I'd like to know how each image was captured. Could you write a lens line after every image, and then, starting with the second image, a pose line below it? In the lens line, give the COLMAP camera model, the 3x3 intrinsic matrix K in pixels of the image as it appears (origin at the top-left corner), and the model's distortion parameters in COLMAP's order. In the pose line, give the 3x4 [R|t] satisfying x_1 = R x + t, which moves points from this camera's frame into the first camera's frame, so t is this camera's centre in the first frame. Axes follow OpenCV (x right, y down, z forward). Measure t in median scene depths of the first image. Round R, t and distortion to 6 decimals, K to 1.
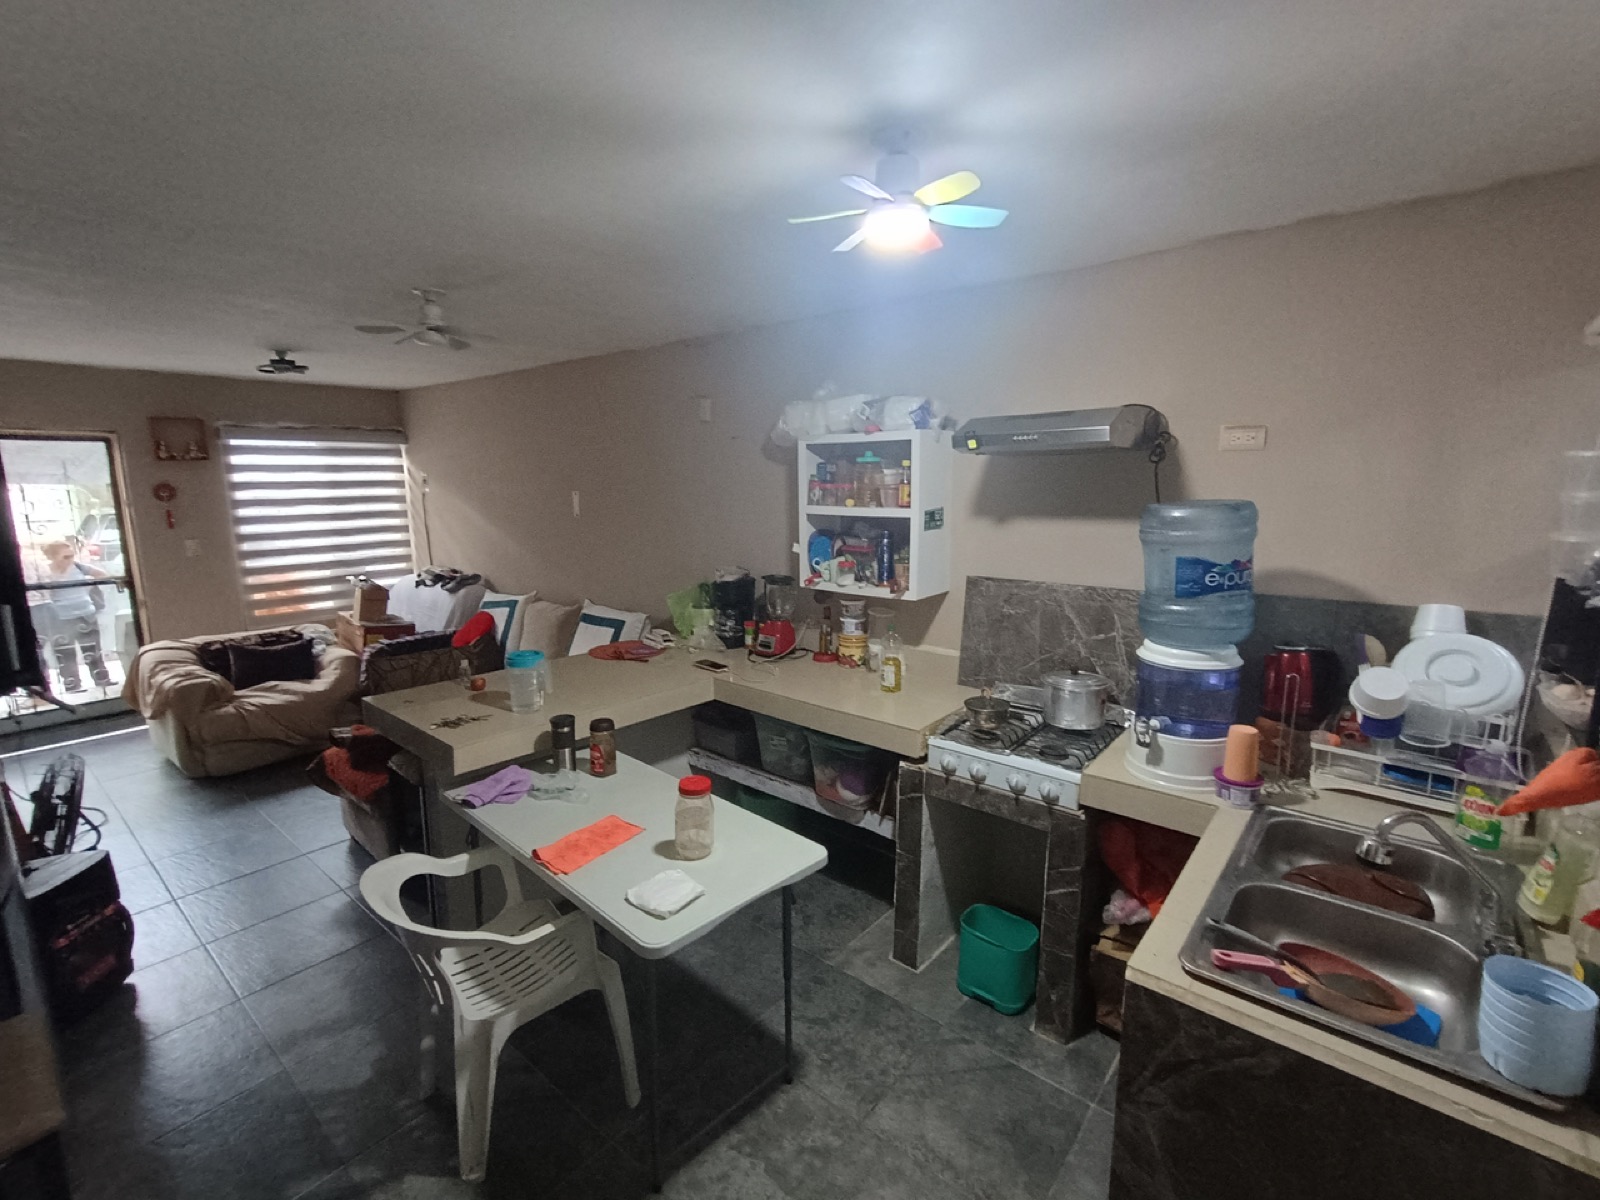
lens RADIAL K [[732.0, 0, 799.2], [0, 732.0, 596.8], [0, 0, 1]] dist [-0.001200, 0.001244]
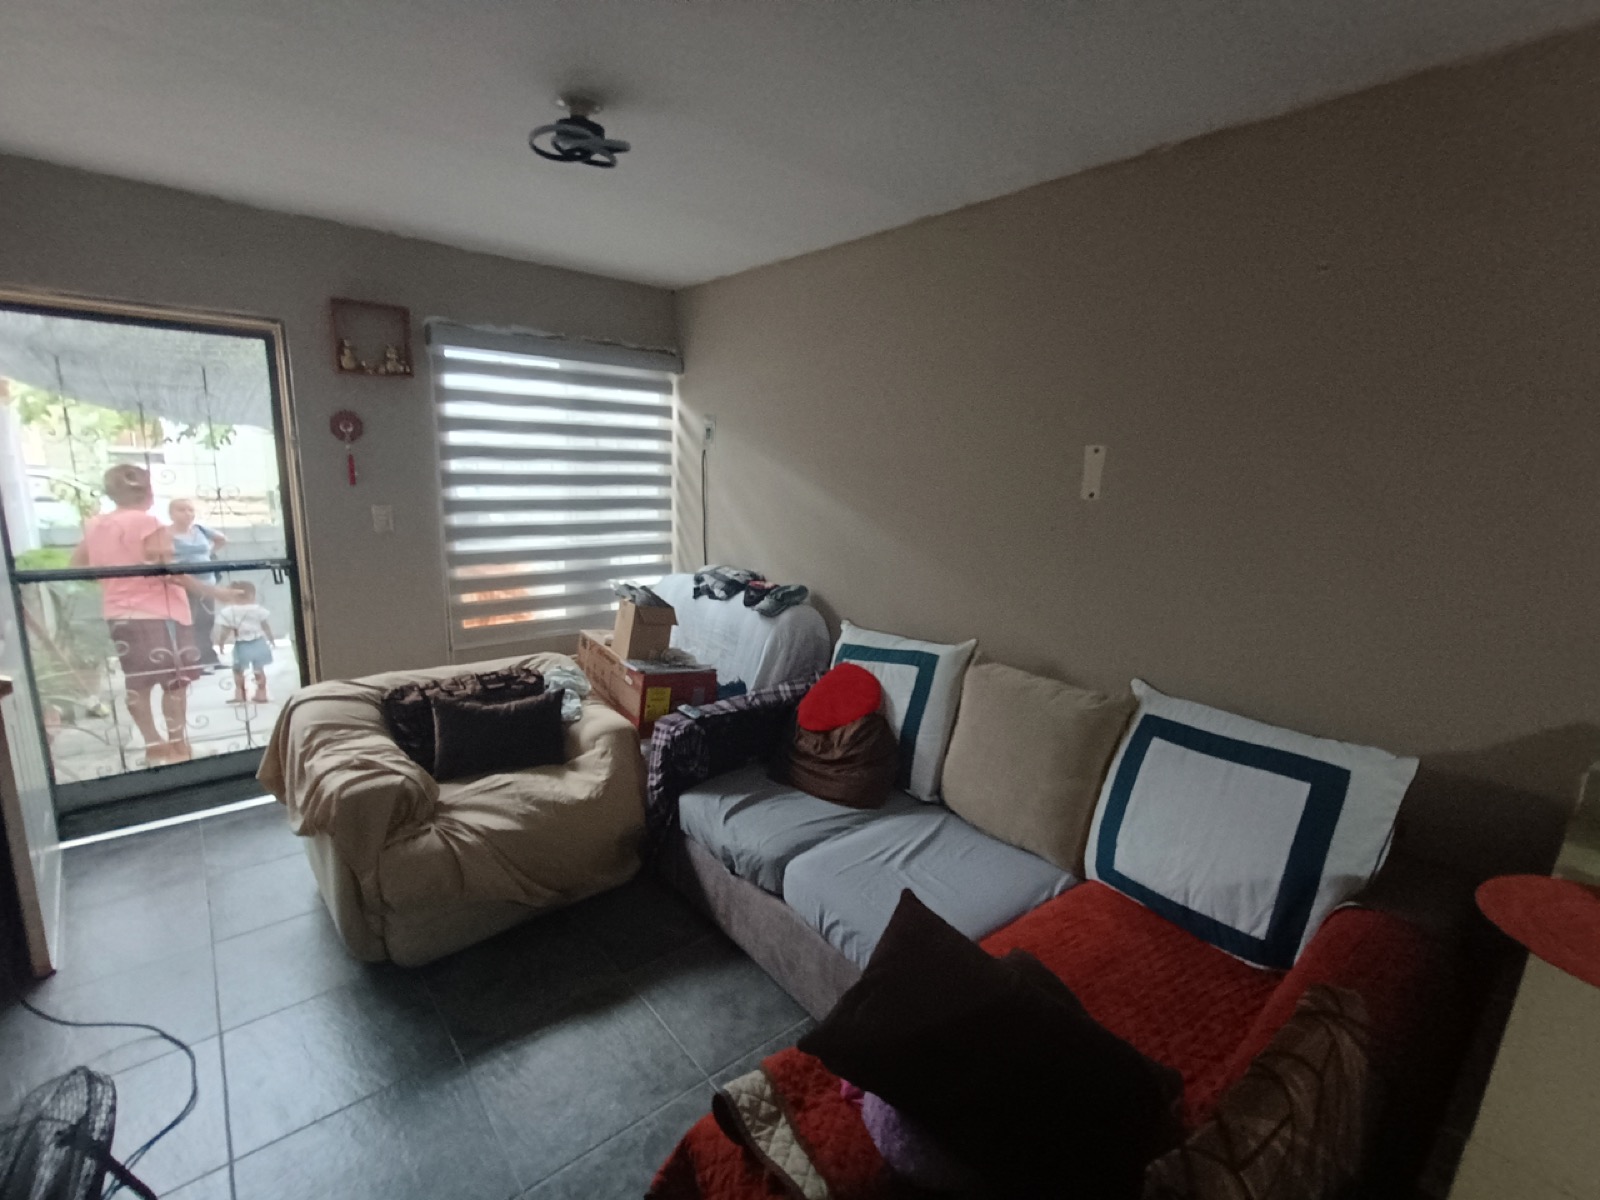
lens RADIAL K [[732.0, 0, 799.3], [0, 732.0, 605.6], [0, 0, 1]] dist [-0.001200, 0.001244]
pose [[0.983462, 0.072622, -0.165917, -0.379289], [-0.067773, 0.997097, 0.034713, -0.039545], [0.167956, -0.022894, 0.985529, 0.453246]]
